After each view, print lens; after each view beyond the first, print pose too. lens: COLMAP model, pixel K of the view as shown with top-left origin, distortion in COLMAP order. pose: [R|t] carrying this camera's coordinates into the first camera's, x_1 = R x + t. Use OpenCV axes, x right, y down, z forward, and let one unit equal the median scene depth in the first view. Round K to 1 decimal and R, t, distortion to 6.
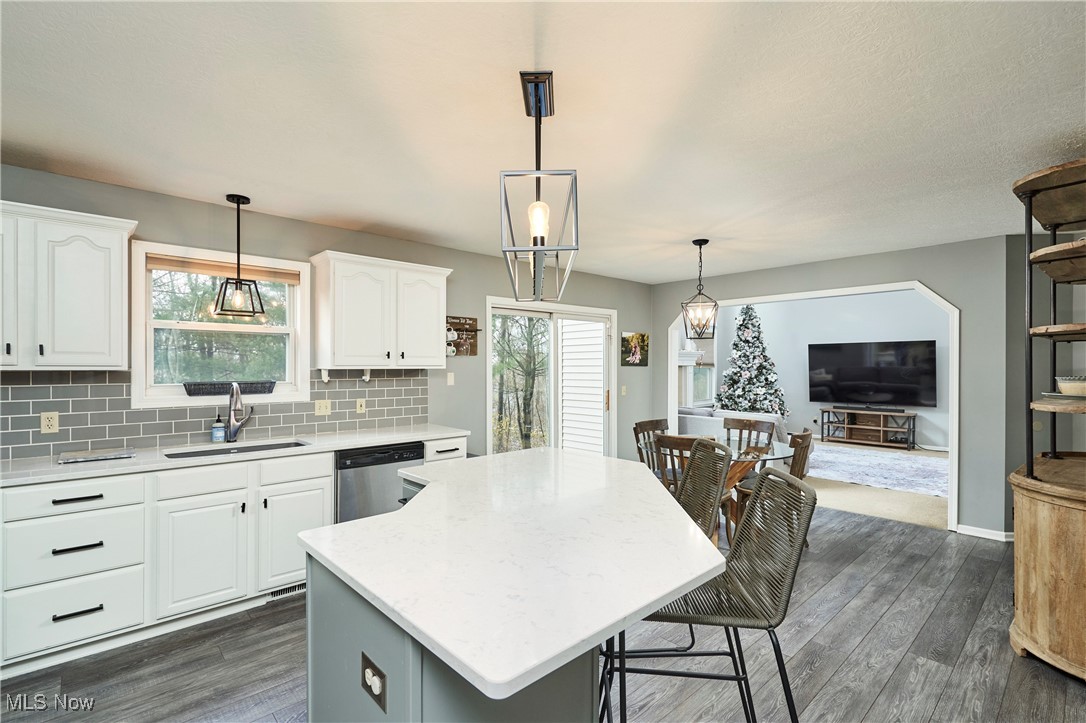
lens RADIAL K [[506.0, 0, 542.0], [0, 506.0, 367.7], [0, 0, 1]] dist [-0.003531, -0.000406]
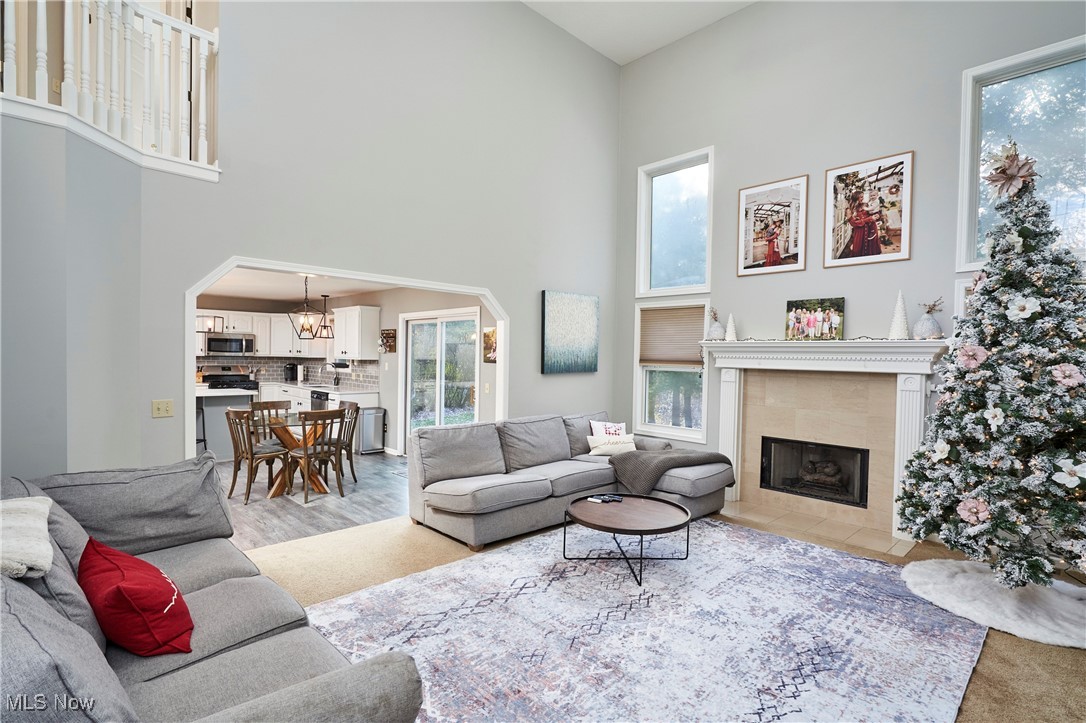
lens RADIAL K [[526.2, 0, 543.0], [0, 526.2, 361.5], [0, 0, 1]] dist [-0.001131, 0.000032]
pose [[0.028068, 0.015816, -0.999481, 1.876163], [-0.019238, 0.999698, 0.015280, -0.036602], [0.999421, 0.018800, 0.028364, 1.722747]]
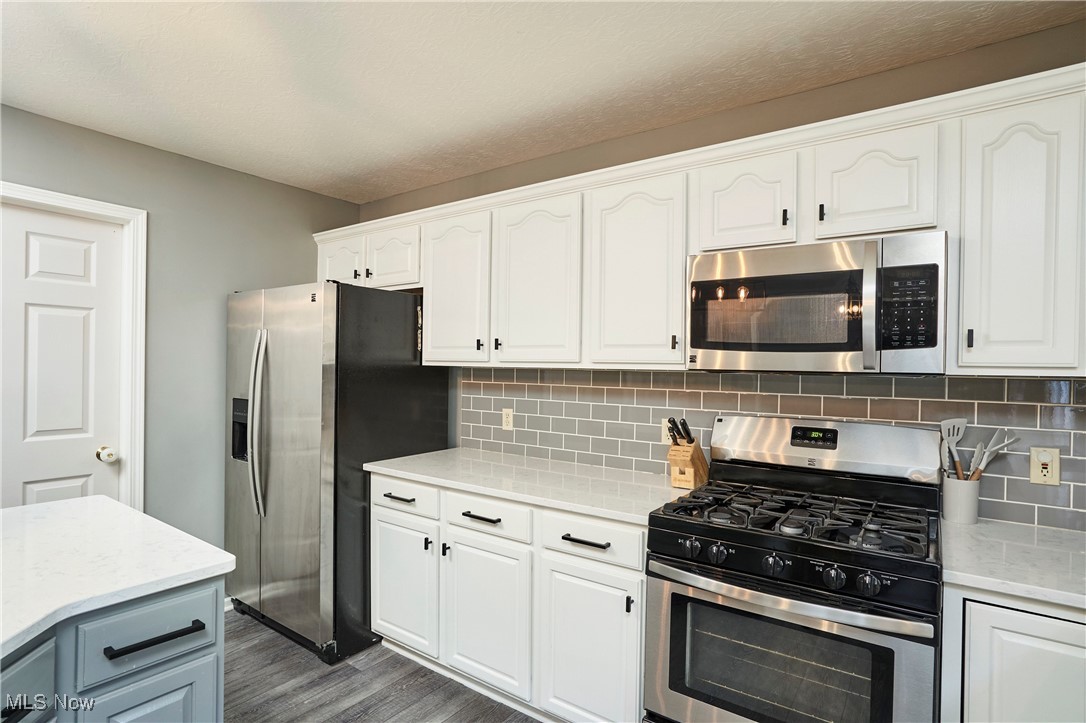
lens RADIAL K [[558.4, 0, 545.6], [0, 558.4, 366.7], [0, 0, 1]] dist [-0.004038, -0.000335]
pose [[-0.978882, -0.013360, -0.203991, -0.301100], [-0.014309, 0.999893, 0.003176, 0.000531], [0.203926, 0.006028, -0.978968, 0.759213]]
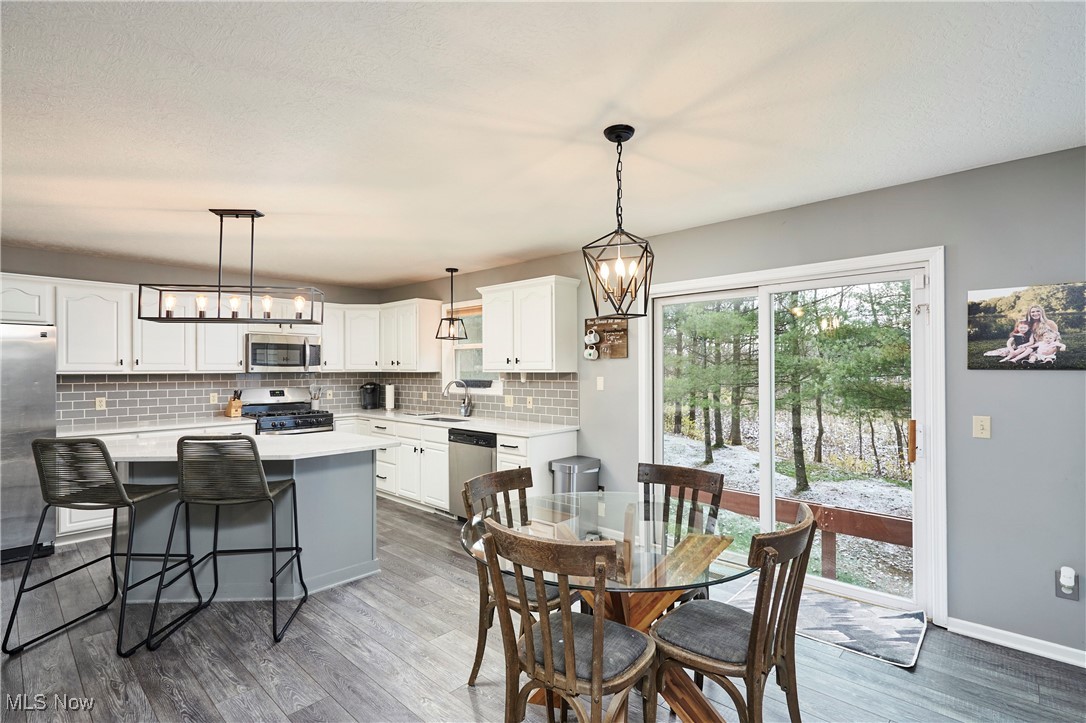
lens RADIAL K [[506.0, 0, 542.0], [0, 506.0, 367.7], [0, 0, 1]] dist [-0.003531, -0.000406]
pose [[0.086097, -0.002317, -0.996284, 0.891975], [0.000723, 0.999997, -0.002264, -0.006213], [0.996286, -0.000526, 0.086099, 0.942358]]
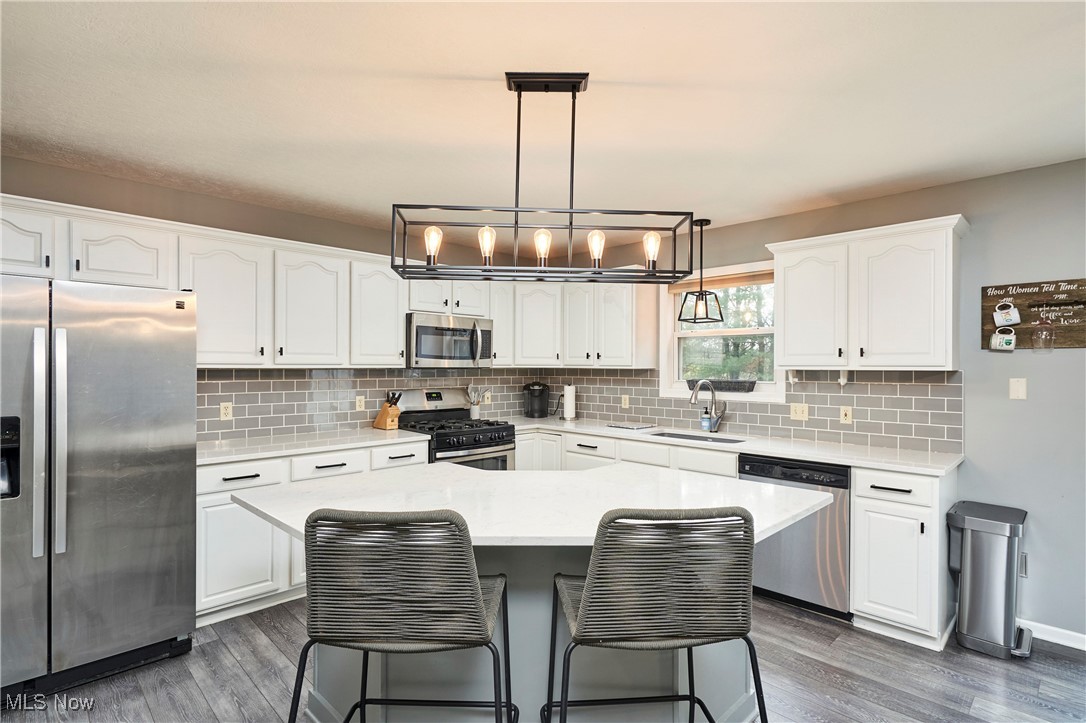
lens RADIAL K [[539.0, 0, 541.8], [0, 539.0, 367.6], [0, 0, 1]] dist [0.002769, 0.000793]
pose [[0.039273, 0.003705, -0.999222, 0.510933], [-0.005684, 0.999978, 0.003484, -0.001910], [0.999212, 0.005543, 0.039293, 0.479246]]
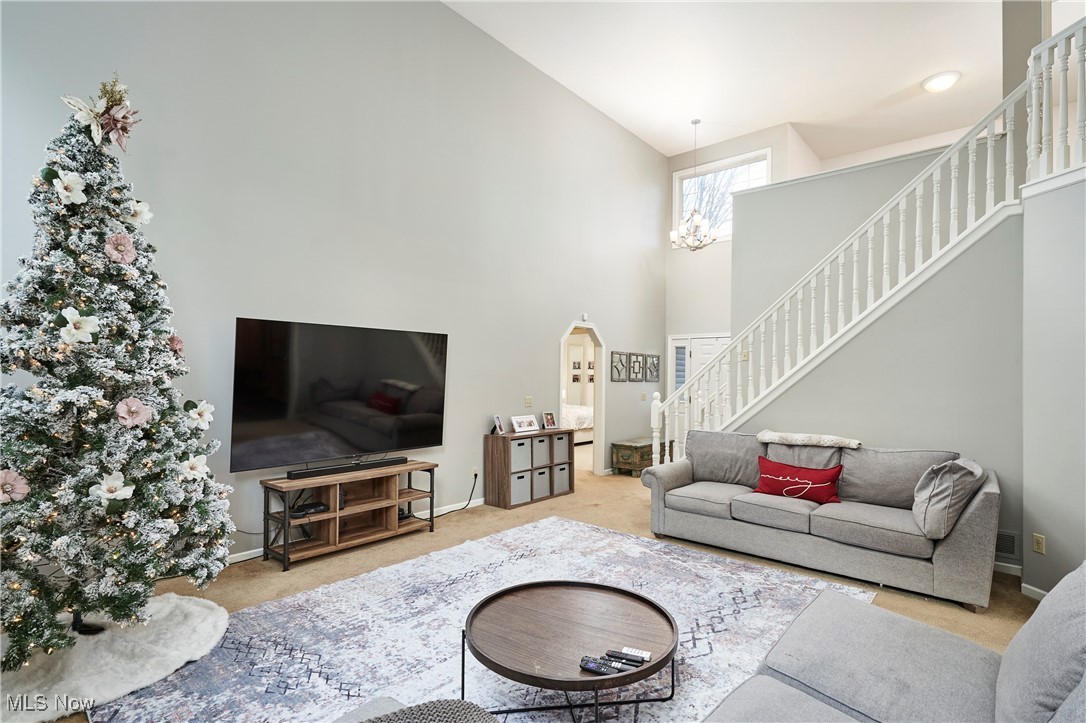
lens RADIAL K [[526.2, 0, 543.0], [0, 526.2, 361.5], [0, 0, 1]] dist [-0.001131, 0.000032]
pose [[-0.116043, 0.023442, 0.992968, 0.300790], [-0.011200, 0.999627, -0.024908, -0.017086], [-0.993181, -0.014011, -0.115737, 2.019851]]
